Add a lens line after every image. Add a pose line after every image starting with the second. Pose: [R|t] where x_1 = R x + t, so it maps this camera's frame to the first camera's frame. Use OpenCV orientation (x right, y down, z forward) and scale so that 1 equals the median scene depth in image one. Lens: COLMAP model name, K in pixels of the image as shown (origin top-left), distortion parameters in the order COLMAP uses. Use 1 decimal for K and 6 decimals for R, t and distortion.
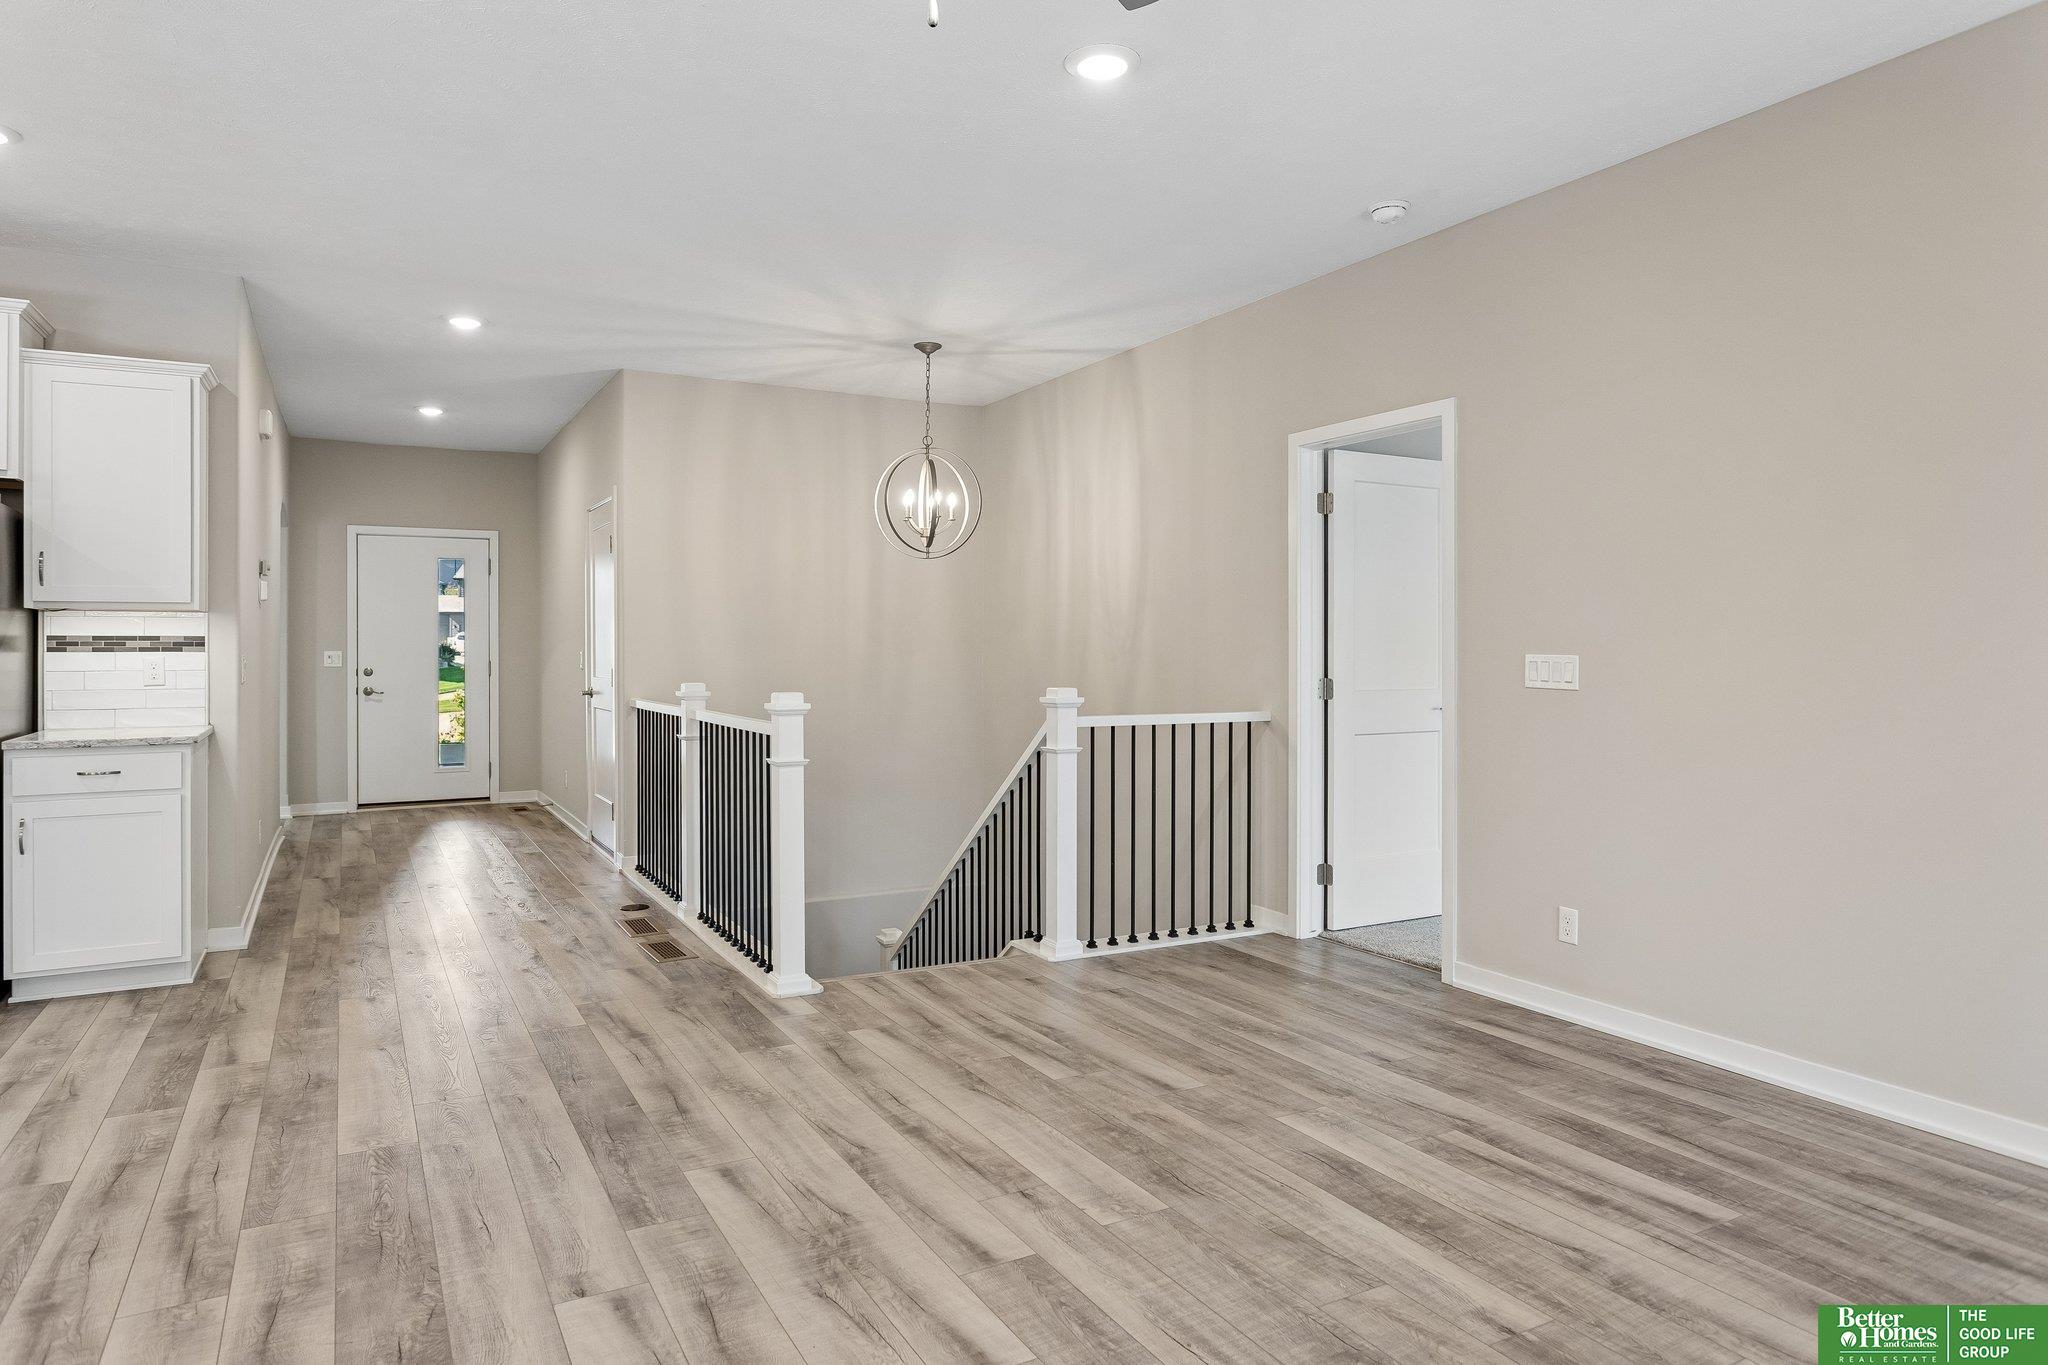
lens RADIAL K [[1227.9, 0, 1029.8], [0, 1227.9, 668.8], [0, 0, 1]] dist [-0.008317, 0.004774]
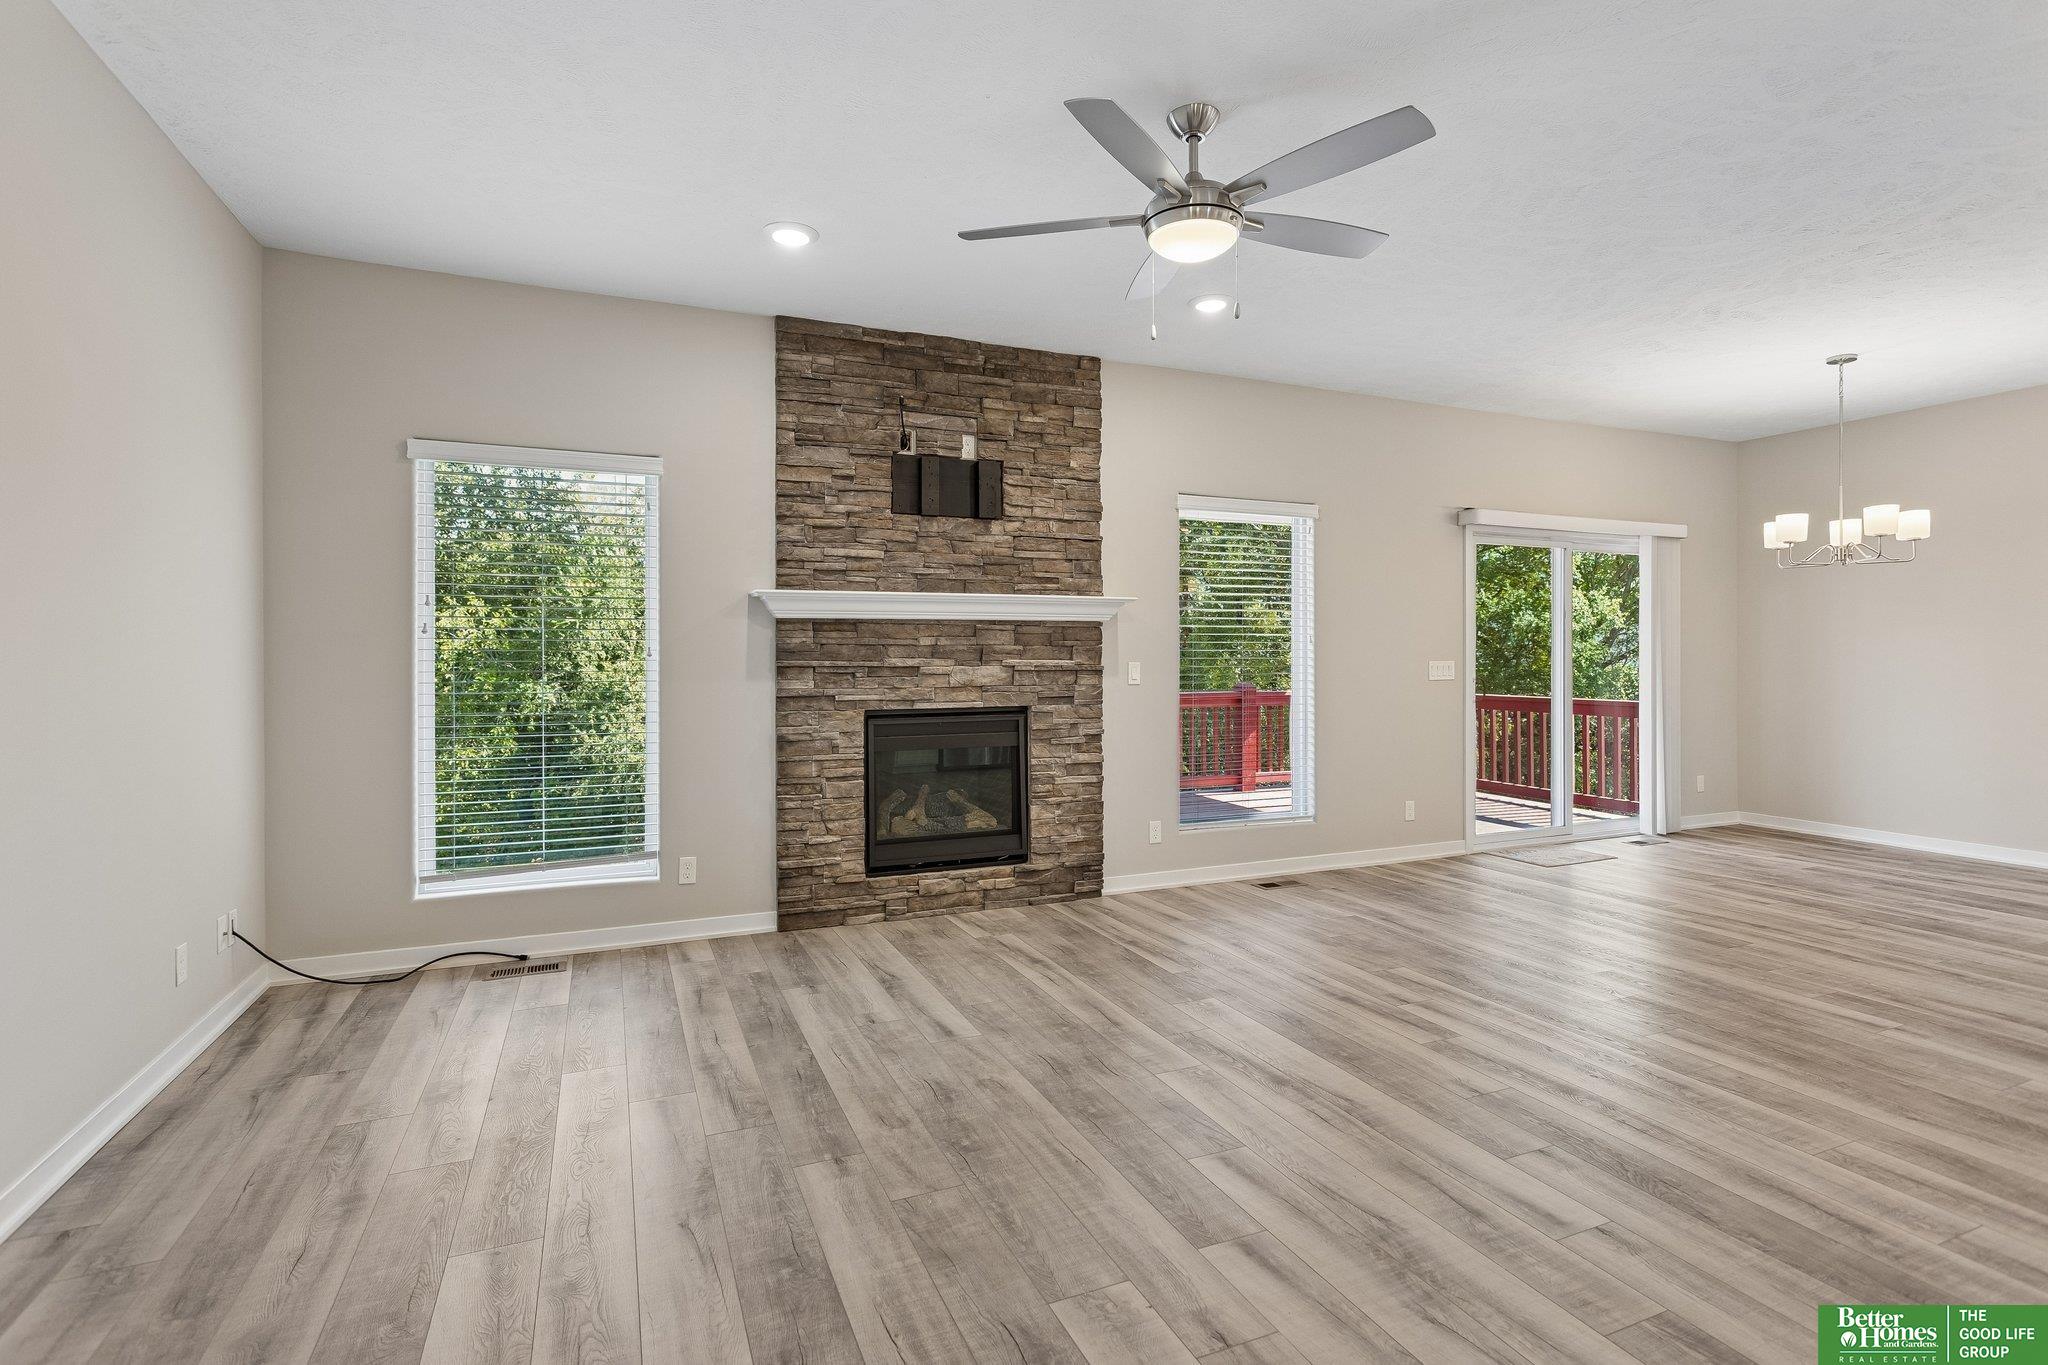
lens RADIAL K [[974.2, 0, 1024.1], [0, 974.2, 661.6], [0, 0, 1]] dist [0.003172, -0.000186]
pose [[-0.994615, 0.002597, 0.103604, 0.044732], [0.004647, 0.999798, 0.019553, -0.021470], [-0.103532, 0.019929, -0.994426, 1.272331]]
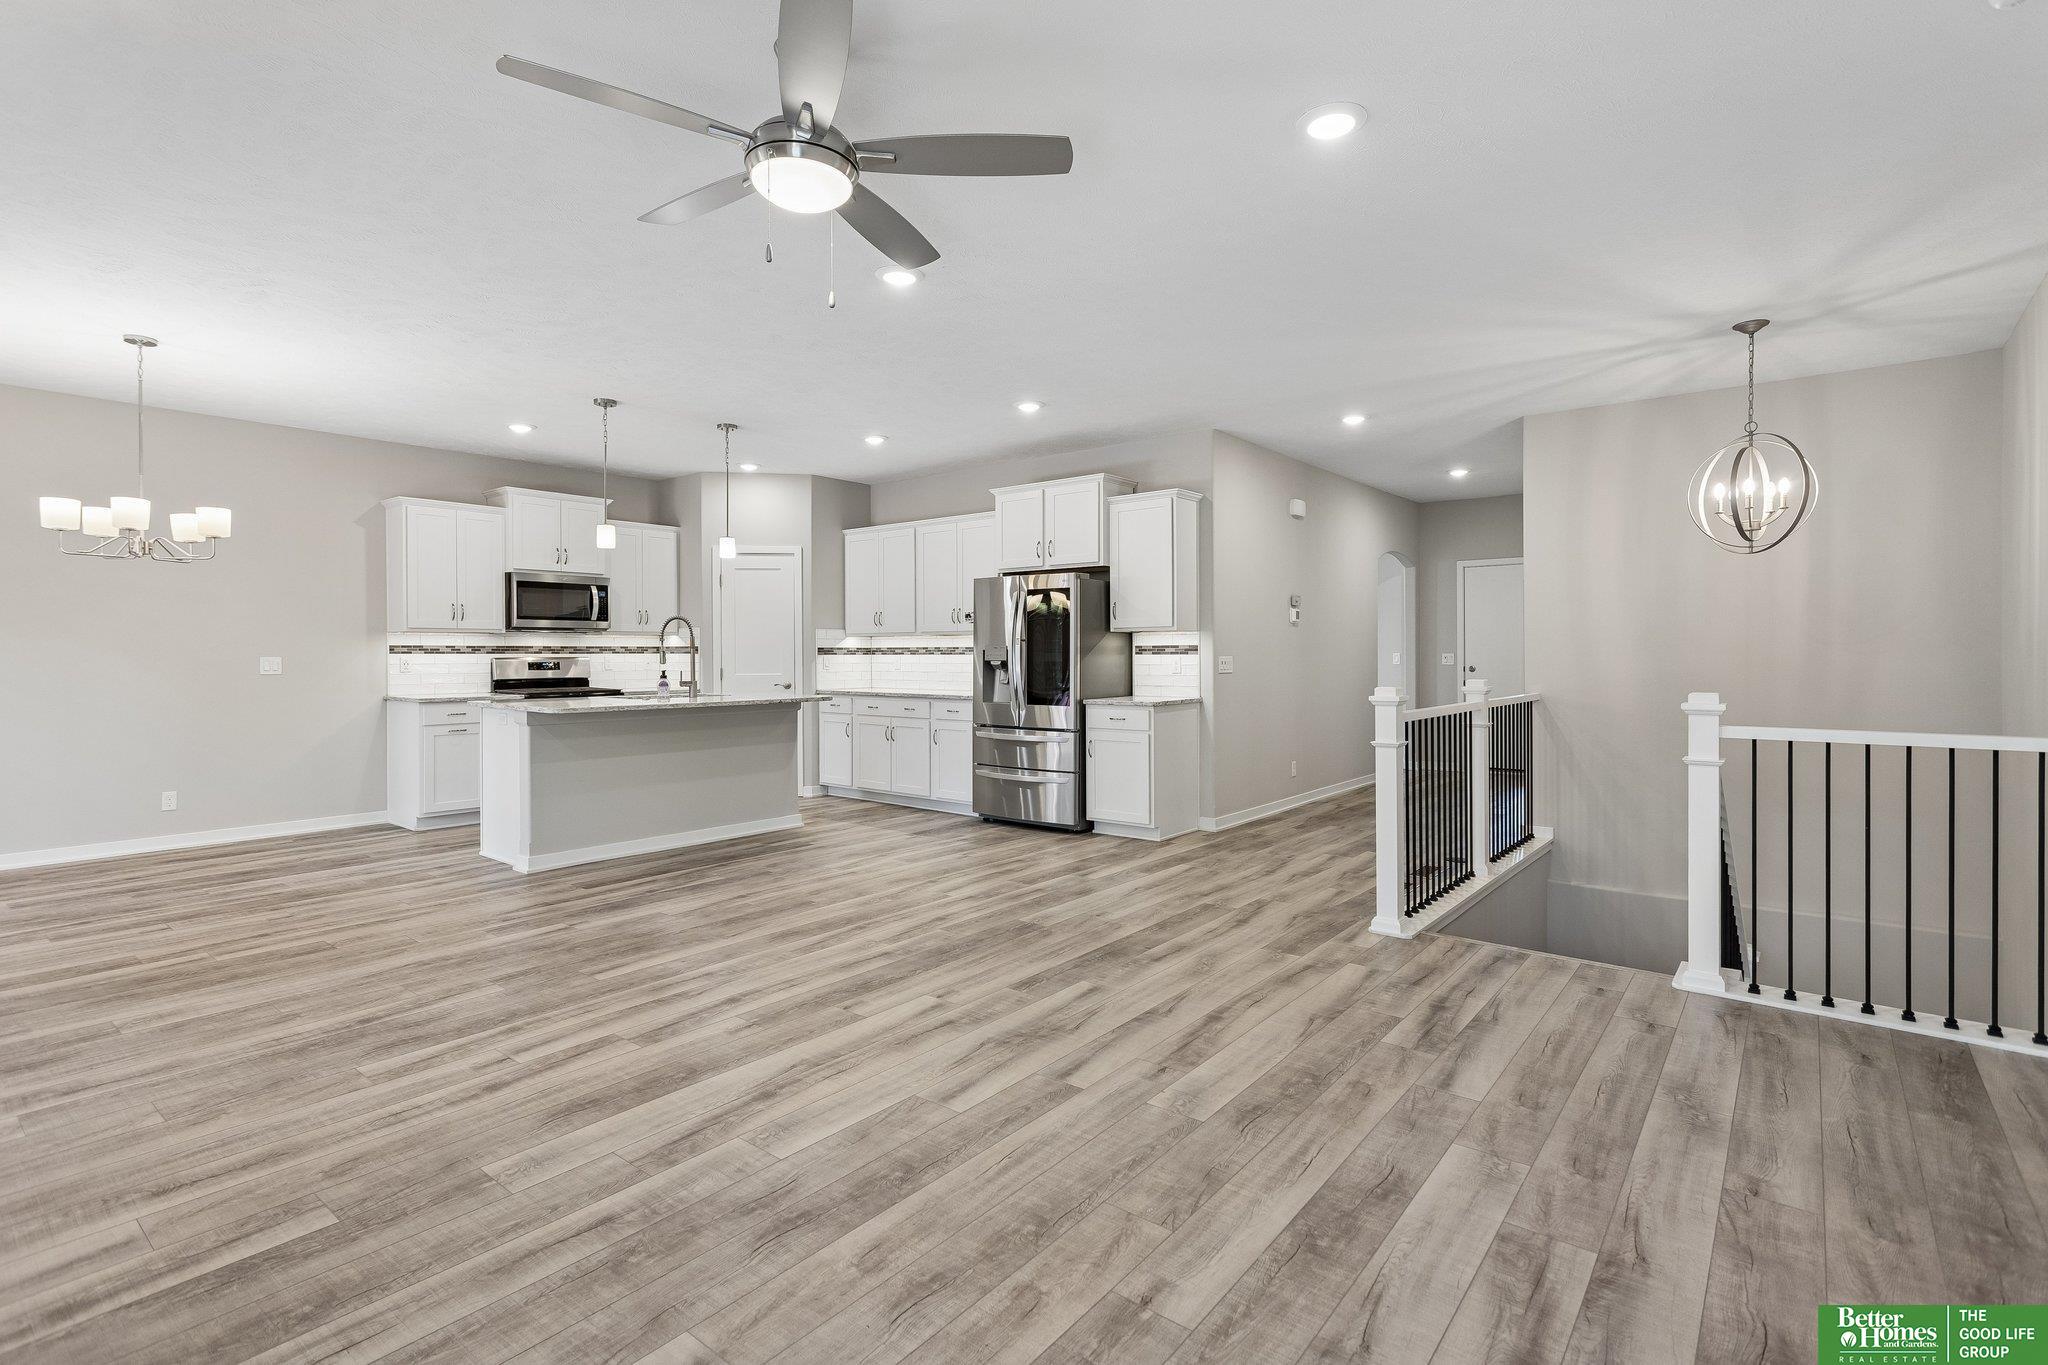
lens RADIAL K [[974.2, 0, 1024.6], [0, 974.2, 676.2], [0, 0, 1]] dist [0.003172, -0.000186]
pose [[0.377160, 0.020121, -0.925930, 0.693514], [-0.011320, 0.999789, 0.017115, -0.004822], [0.926079, 0.004027, 0.377308, 0.364928]]
